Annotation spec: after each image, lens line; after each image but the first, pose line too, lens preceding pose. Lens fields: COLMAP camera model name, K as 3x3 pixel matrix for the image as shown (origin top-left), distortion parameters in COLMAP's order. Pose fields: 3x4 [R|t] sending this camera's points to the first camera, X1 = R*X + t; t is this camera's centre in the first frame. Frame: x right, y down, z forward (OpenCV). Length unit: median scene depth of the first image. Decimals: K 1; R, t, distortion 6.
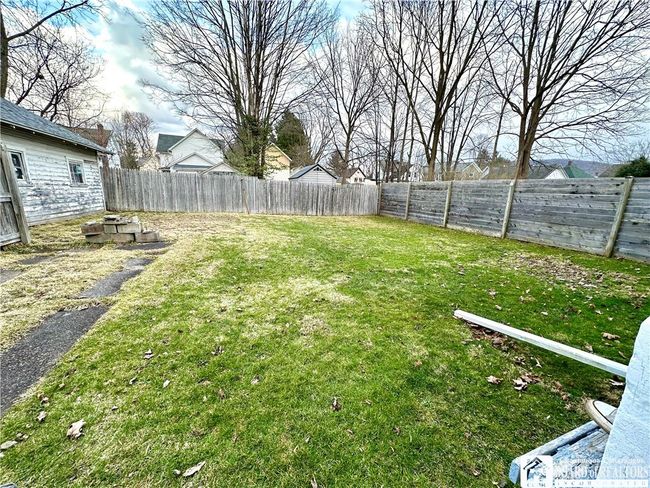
lens RADIAL K [[259.9, 0, 324.4], [0, 259.9, 244.6], [0, 0, 1]] dist [-0.003331, 0.000368]
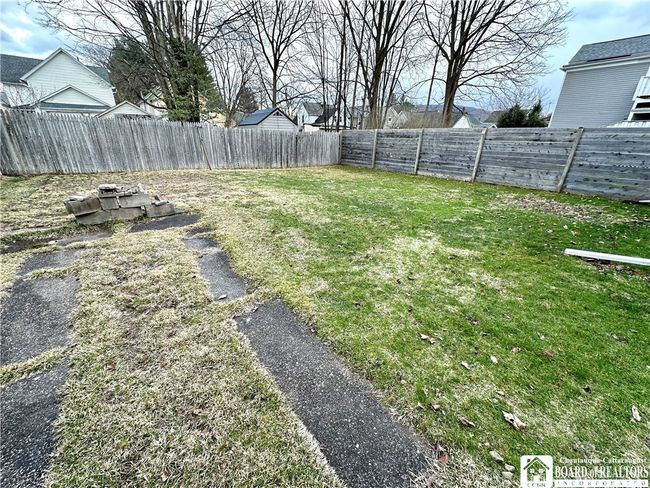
lens RADIAL K [[259.9, 0, 323.8], [0, 259.9, 244.0], [0, 0, 1]] dist [-0.003331, 0.000368]
pose [[0.950765, -0.128555, 0.281991, -0.279006], [0.073140, 0.977281, 0.198927, -0.029748], [-0.301158, -0.168508, 0.938568, 0.061069]]
